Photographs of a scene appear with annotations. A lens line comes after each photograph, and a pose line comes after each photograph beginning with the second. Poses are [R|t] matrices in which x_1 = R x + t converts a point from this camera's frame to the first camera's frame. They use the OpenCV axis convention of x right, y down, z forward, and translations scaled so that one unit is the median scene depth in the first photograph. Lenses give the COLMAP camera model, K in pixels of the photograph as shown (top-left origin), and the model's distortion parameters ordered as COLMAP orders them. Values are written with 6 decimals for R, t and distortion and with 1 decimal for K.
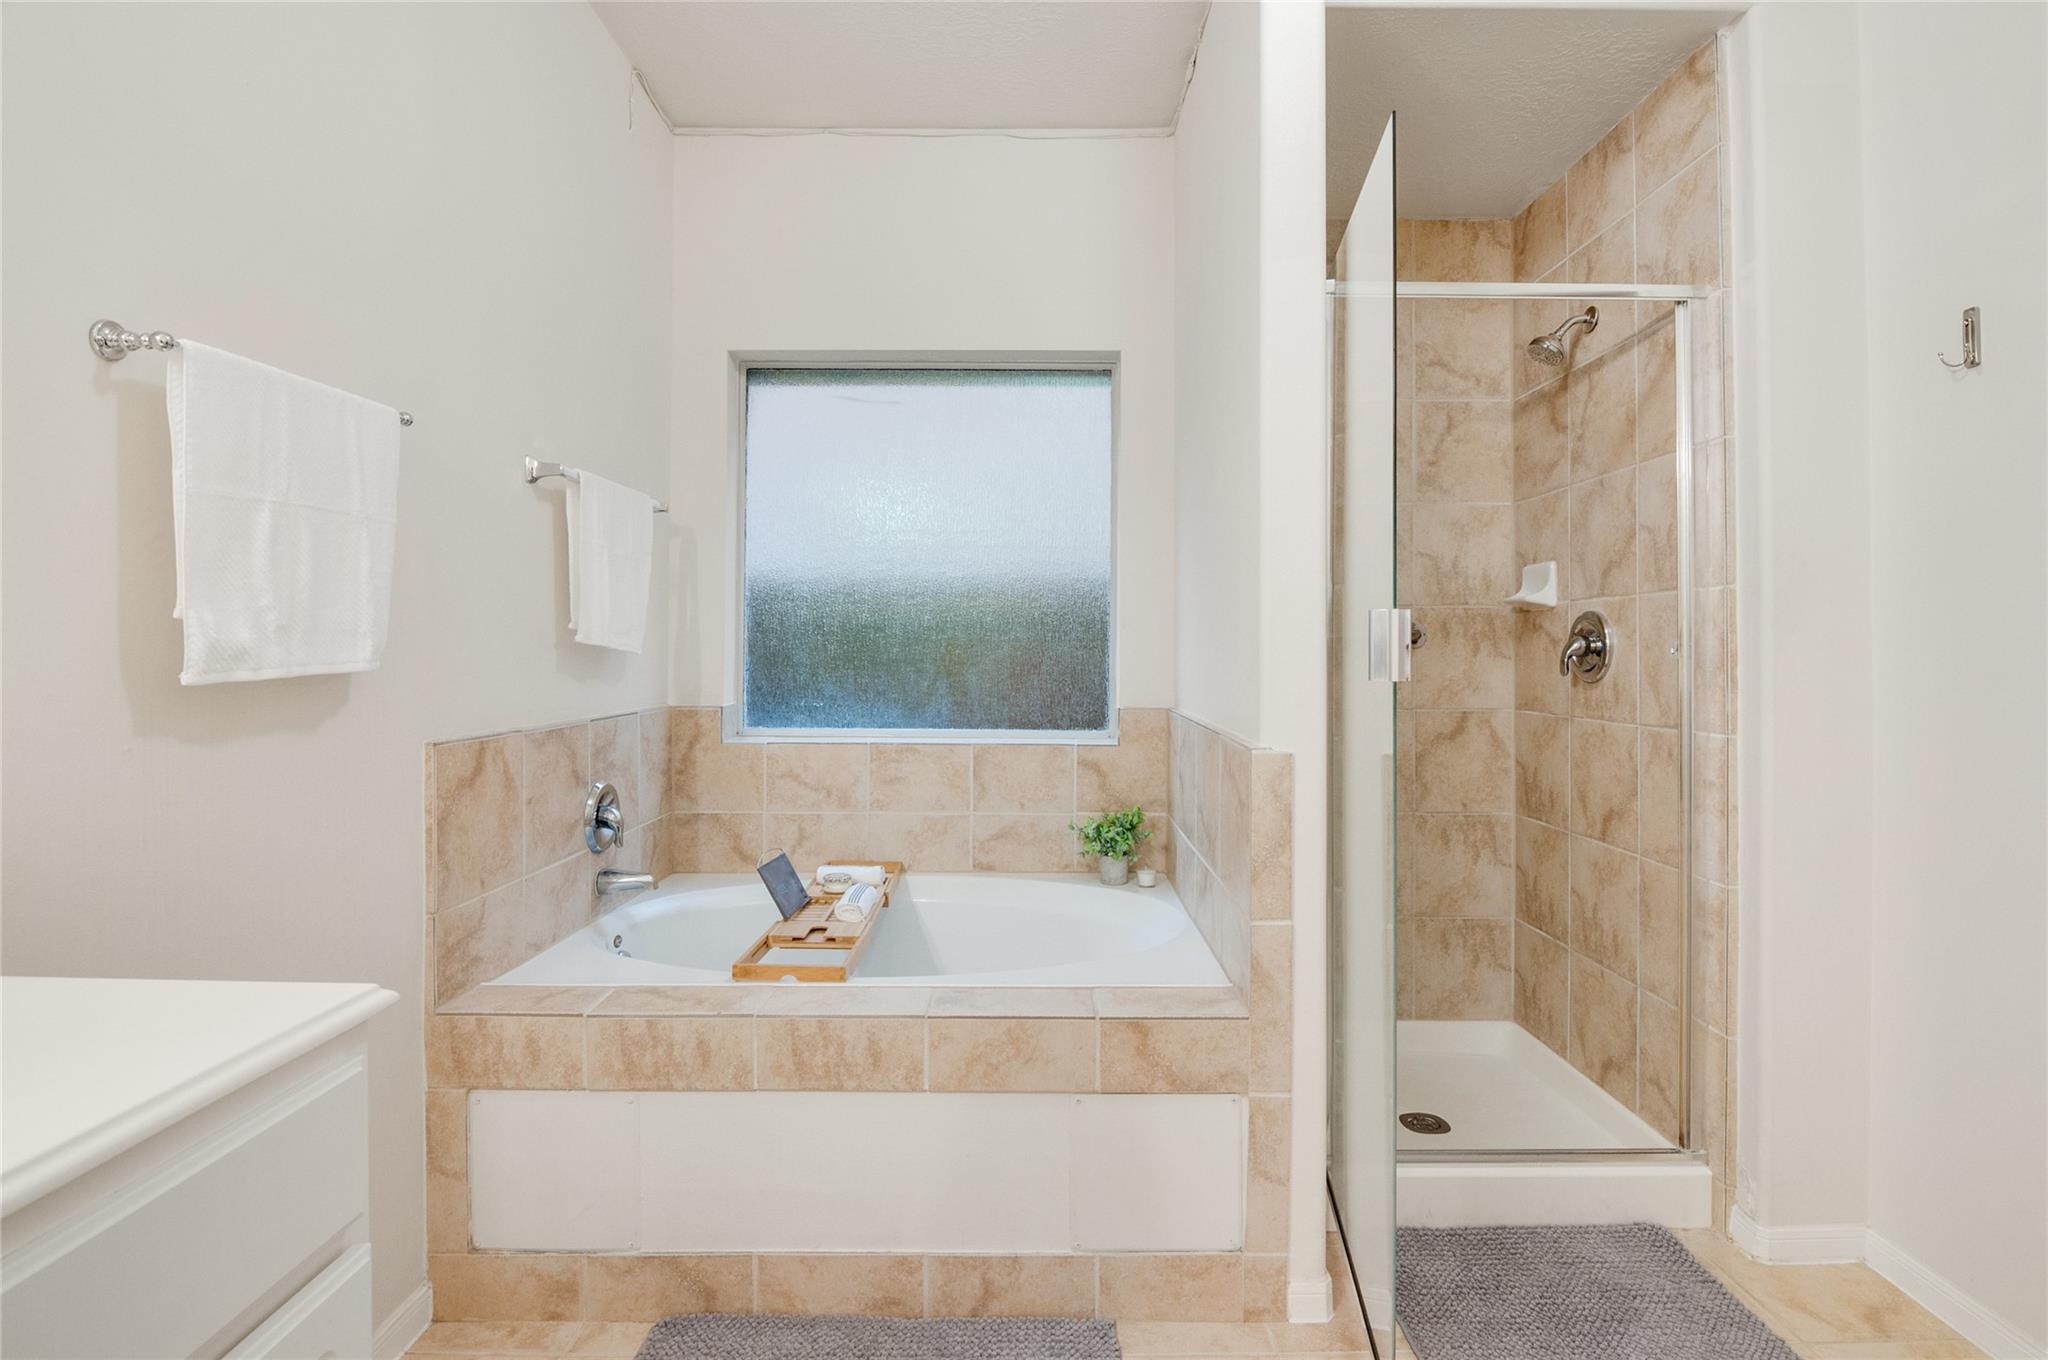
lens RADIAL K [[1004.4, 0, 1054.1], [0, 1004.4, 642.3], [0, 0, 1]] dist [-0.016230, -0.004342]
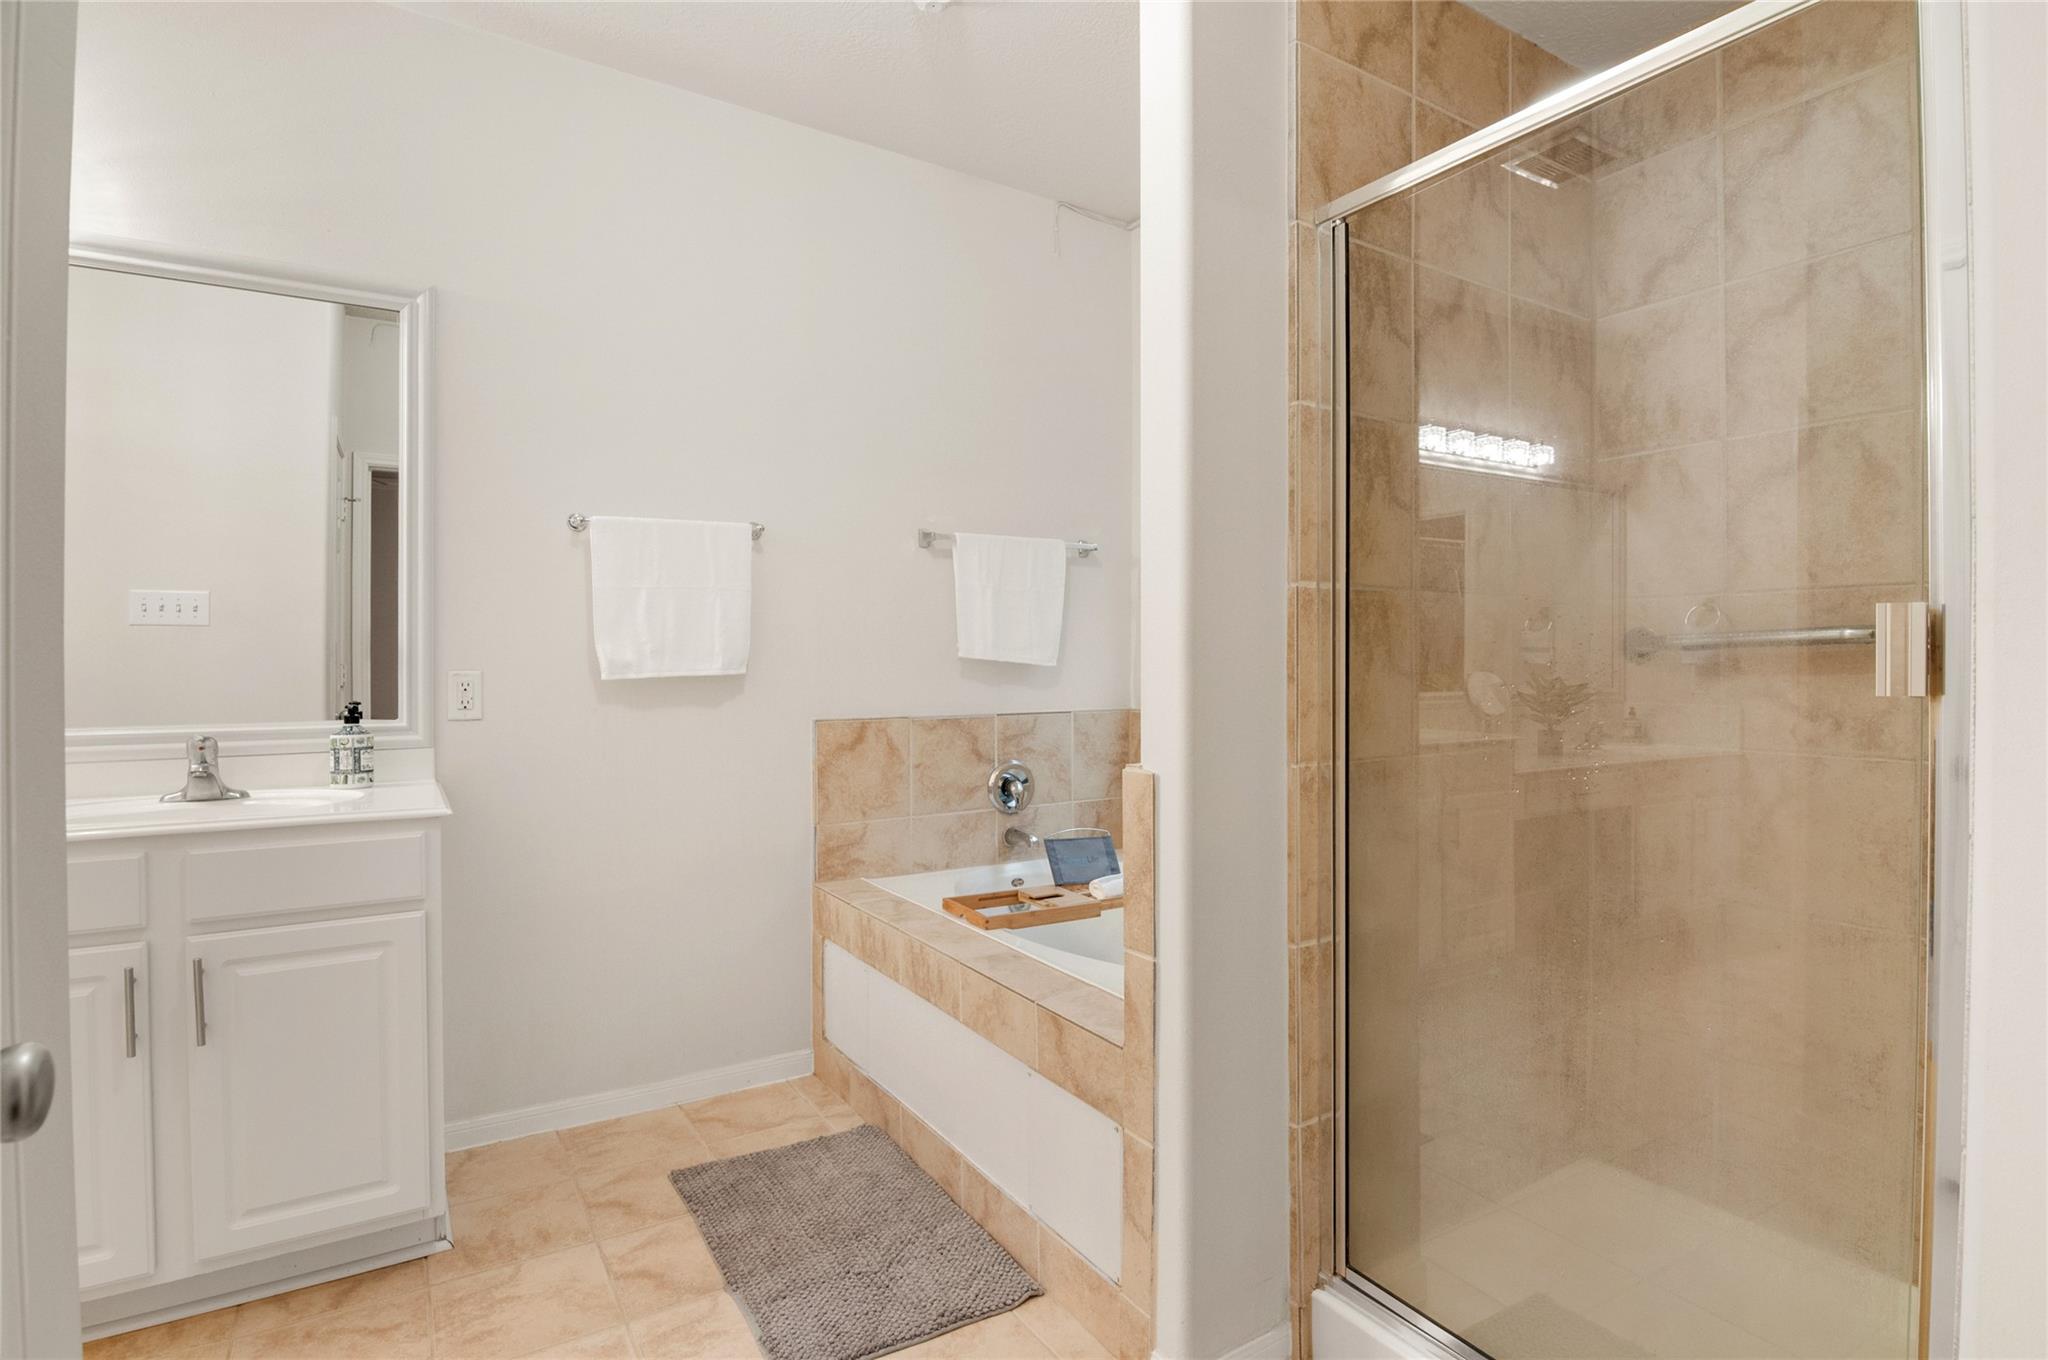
lens RADIAL K [[1004.4, 0, 1032.0], [0, 1004.4, 672.6], [0, 0, 1]] dist [-0.016230, -0.004342]
pose [[0.535726, 0.007123, -0.844362, 0.949123], [0.008822, 0.999863, 0.014033, 0.003750], [0.844346, -0.014967, 0.535589, 0.422055]]
